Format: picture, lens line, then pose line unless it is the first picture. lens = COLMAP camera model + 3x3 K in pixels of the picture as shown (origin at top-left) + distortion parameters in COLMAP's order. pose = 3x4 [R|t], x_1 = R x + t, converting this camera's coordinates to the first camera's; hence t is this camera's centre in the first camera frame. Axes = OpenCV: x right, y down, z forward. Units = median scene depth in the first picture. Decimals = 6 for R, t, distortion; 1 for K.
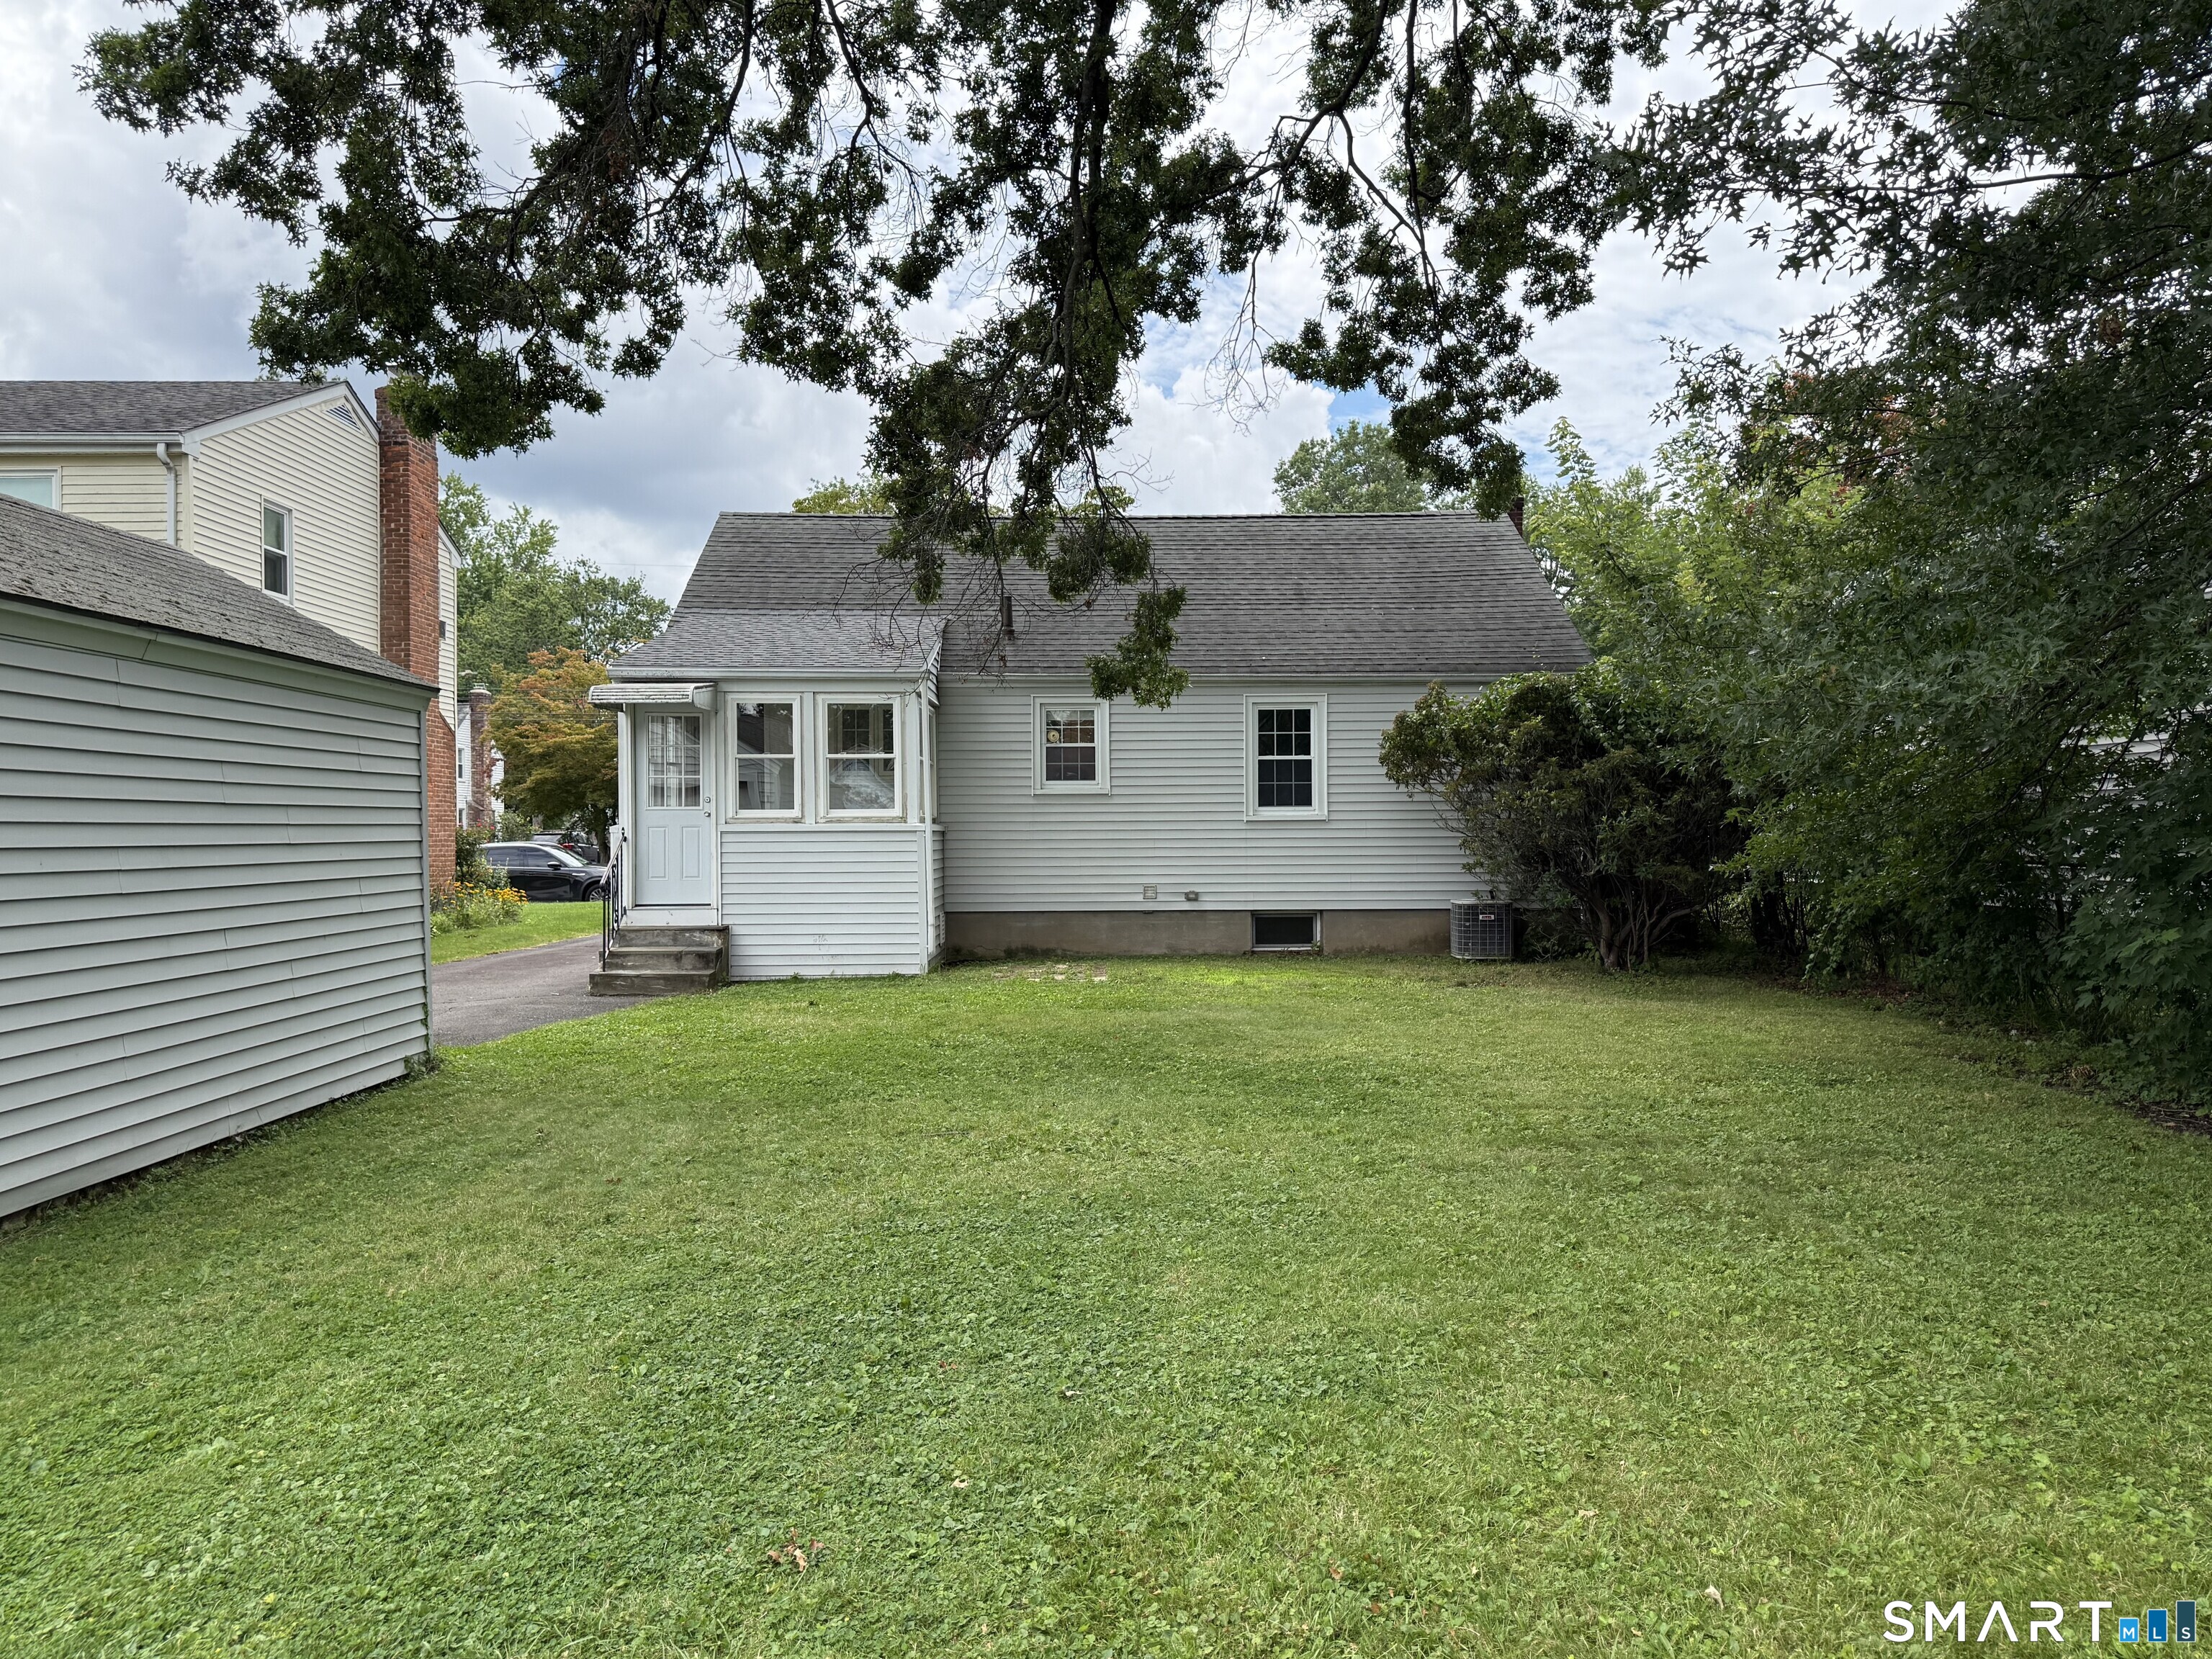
lens RADIAL K [[1567.5, 0, 1098.5], [0, 1567.5, 856.6], [0, 0, 1]] dist [0.112260, -0.165377]
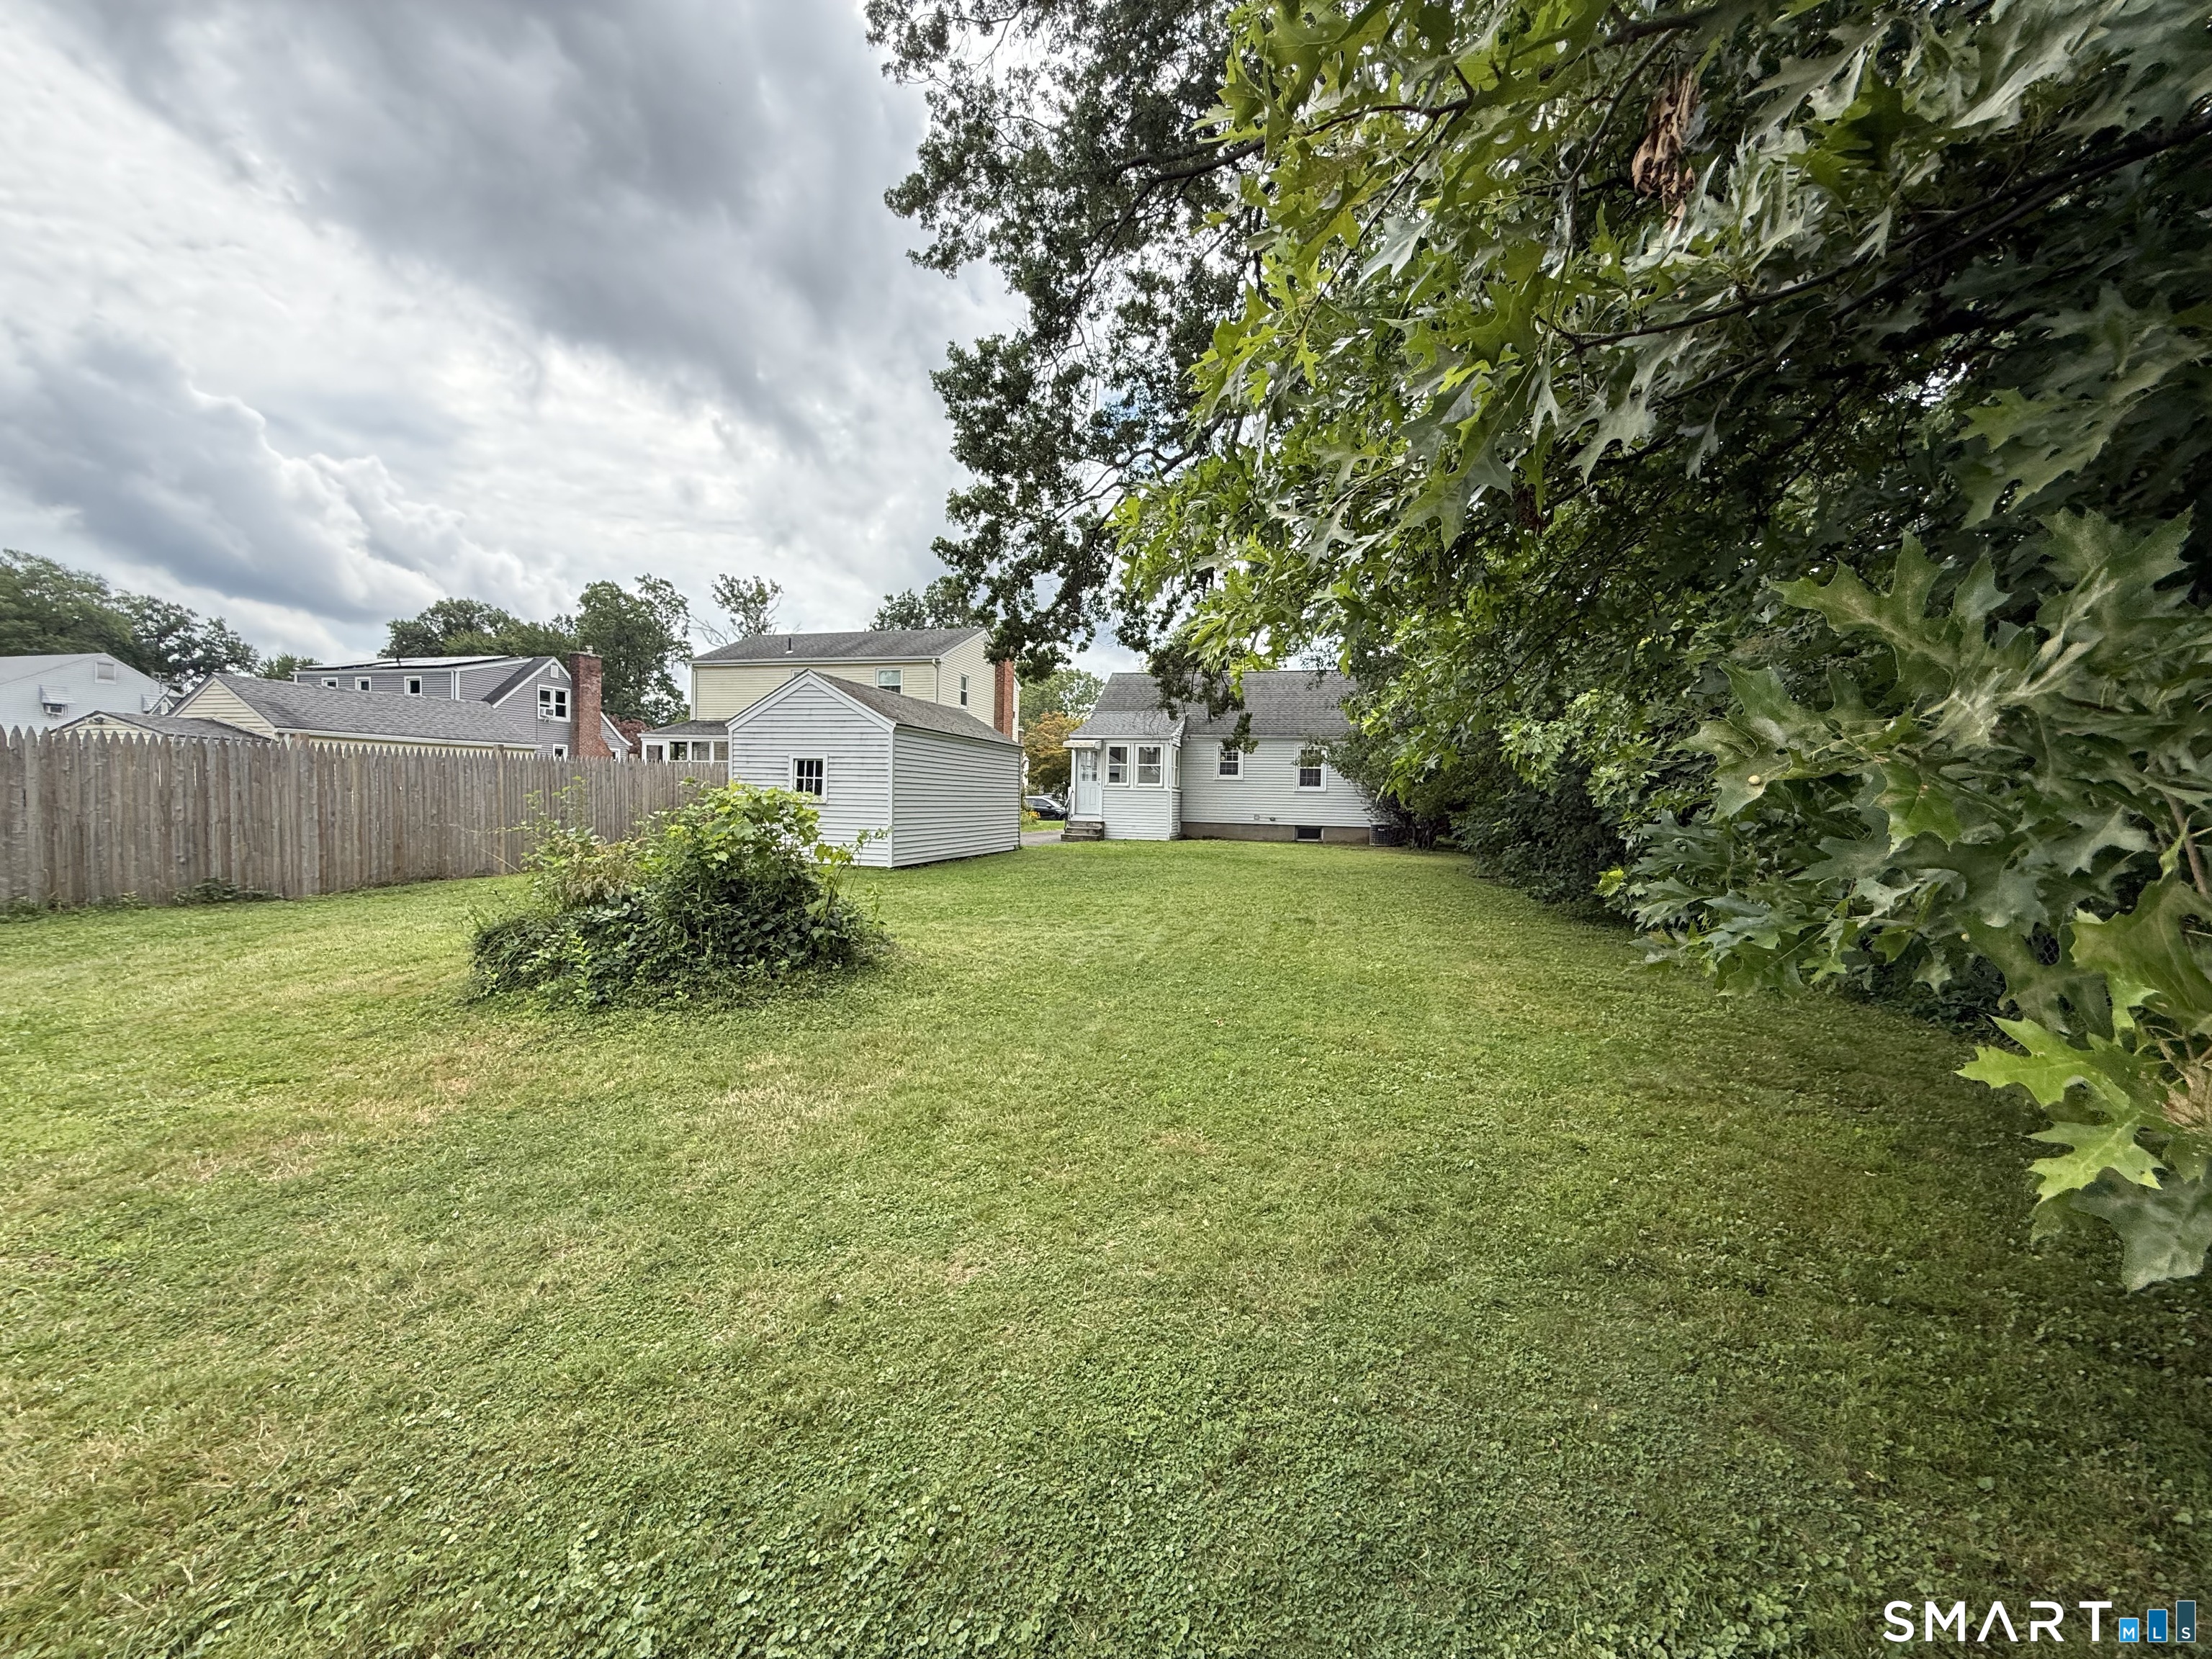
lens RADIAL K [[874.7, 0, 1106.0], [0, 874.7, 829.5], [0, 0, 1]] dist [0.000607, 0.000168]
pose [[0.965101, 0.037241, -0.259217, 0.193061], [-0.033012, 0.999242, 0.020650, 0.023686], [0.259789, -0.011372, 0.965598, -0.588448]]
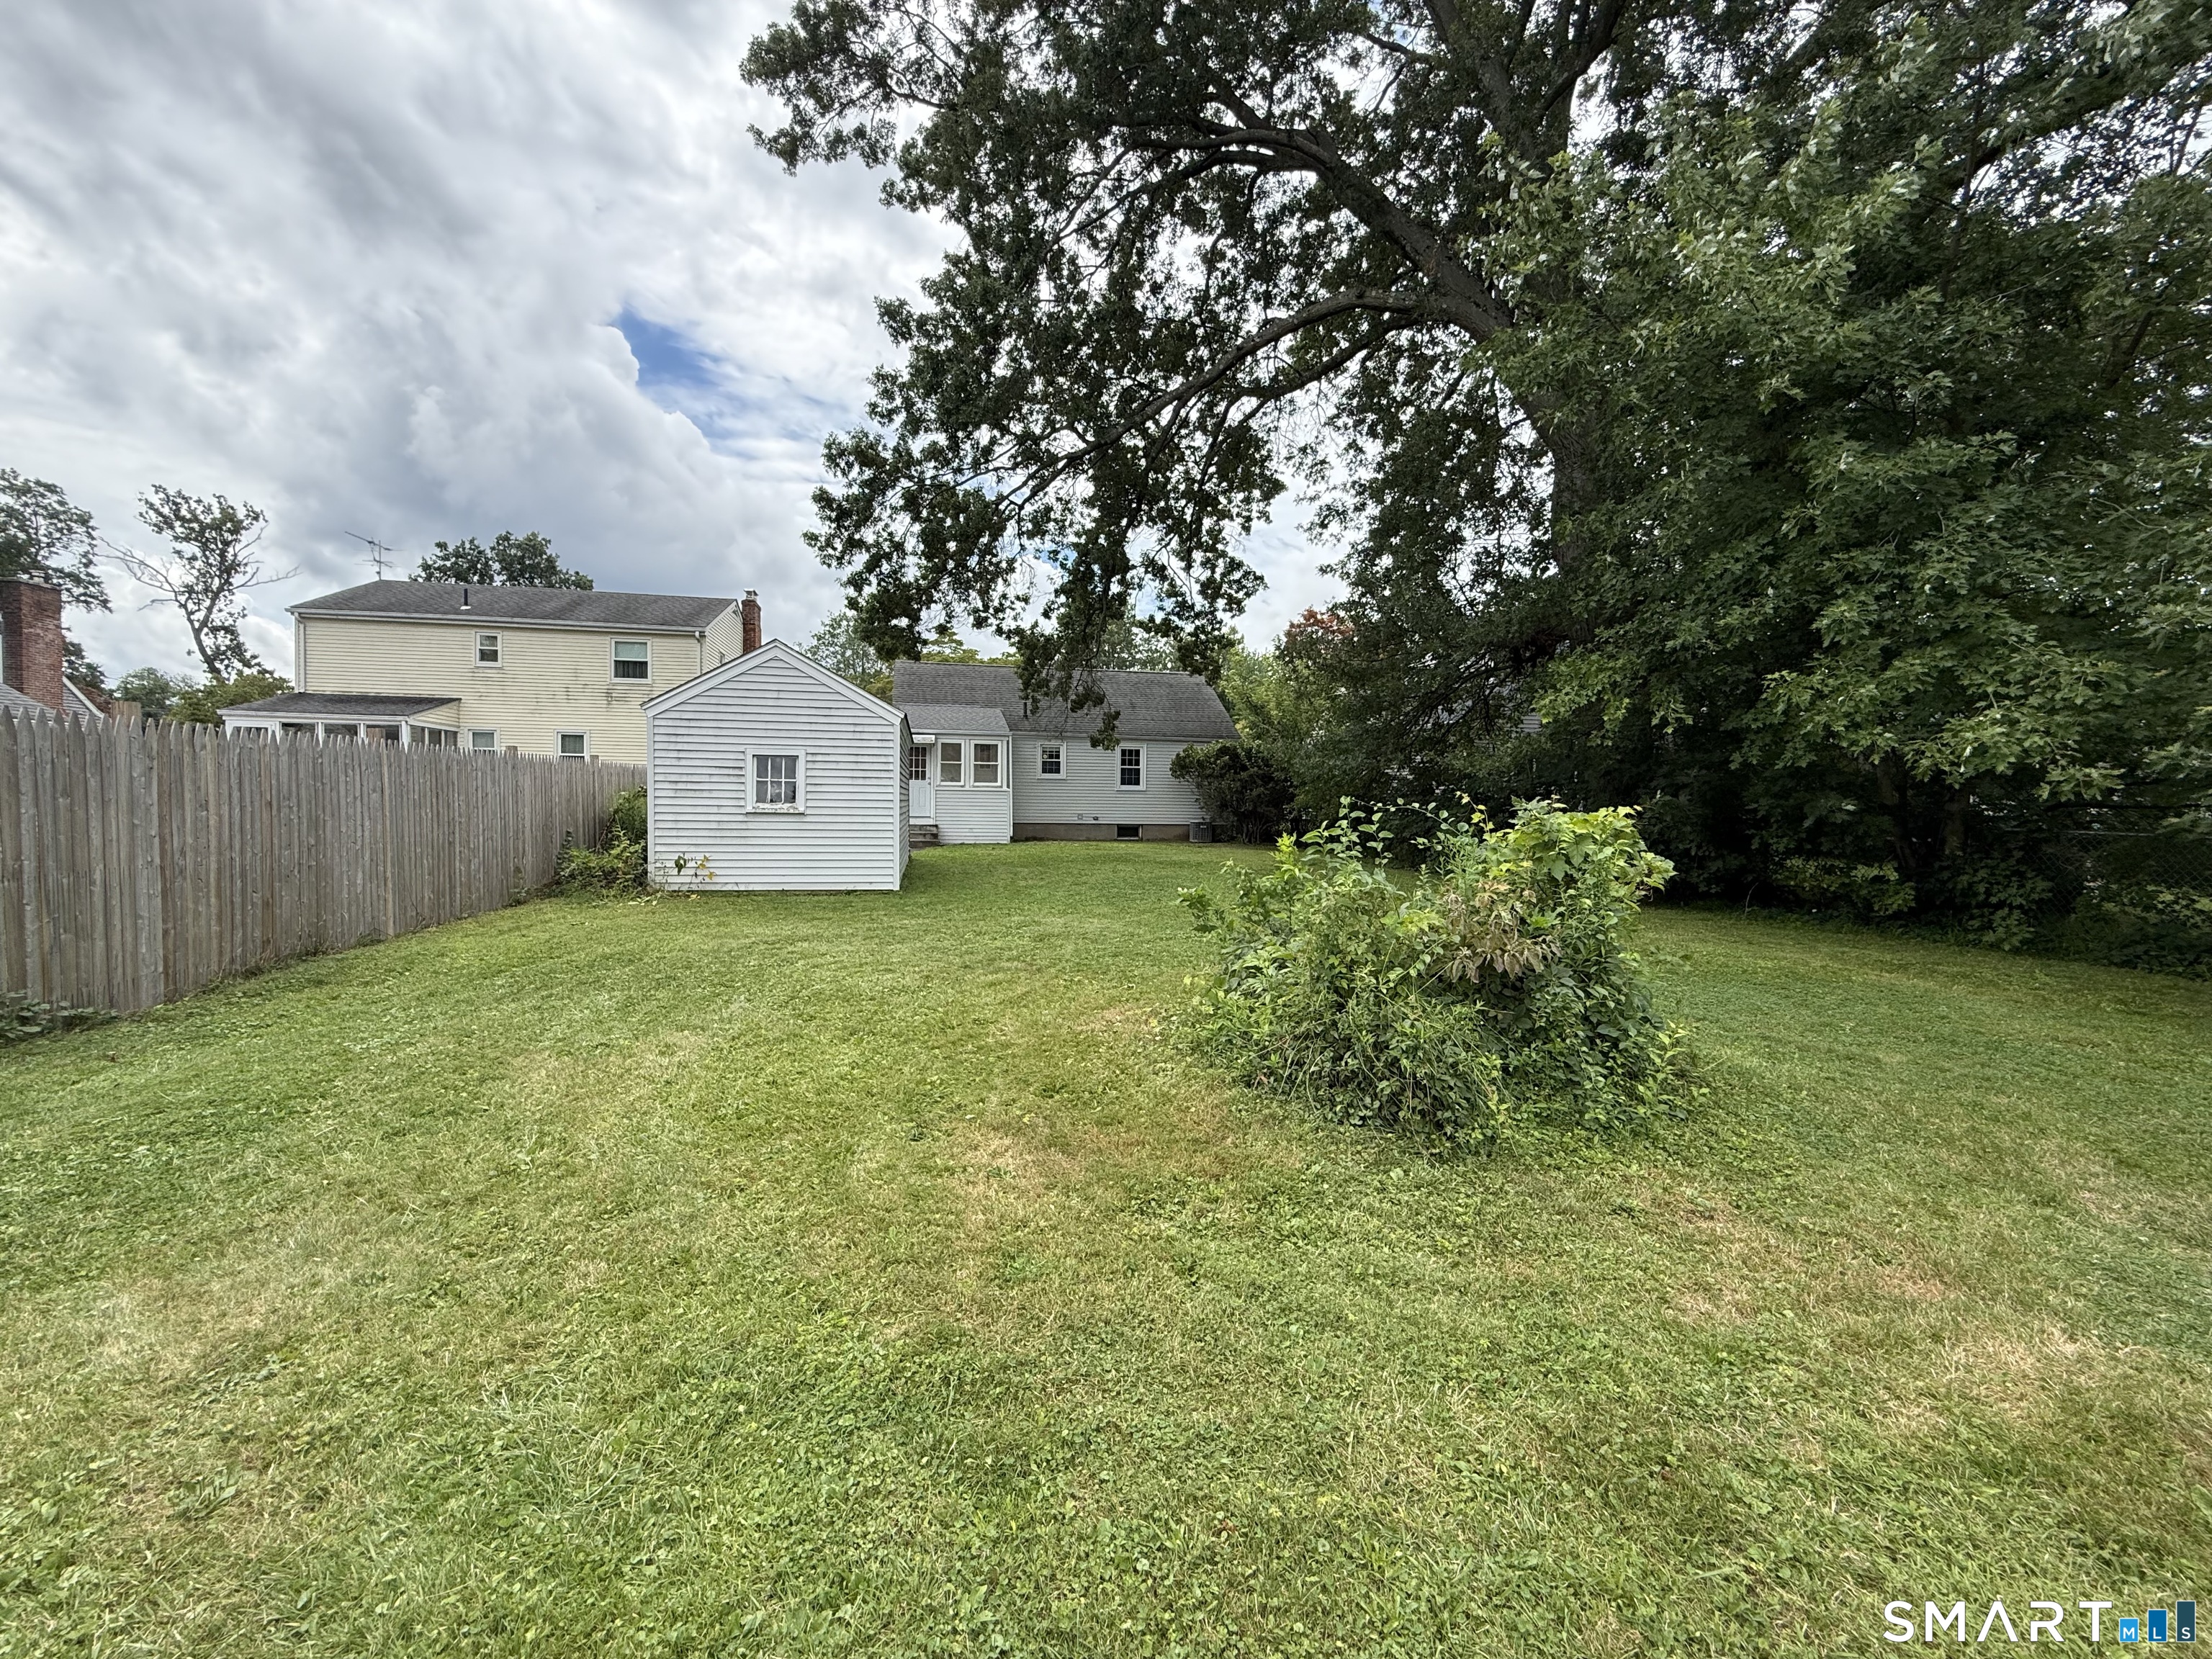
lens RADIAL K [[874.7, 0, 1106.0], [0, 874.7, 829.5], [0, 0, 1]] dist [0.000607, 0.000168]
pose [[0.984442, 0.014841, 0.175084, -0.212476], [-0.017885, 0.999715, 0.015825, 0.022980], [-0.174799, -0.018710, 0.984426, -0.526137]]
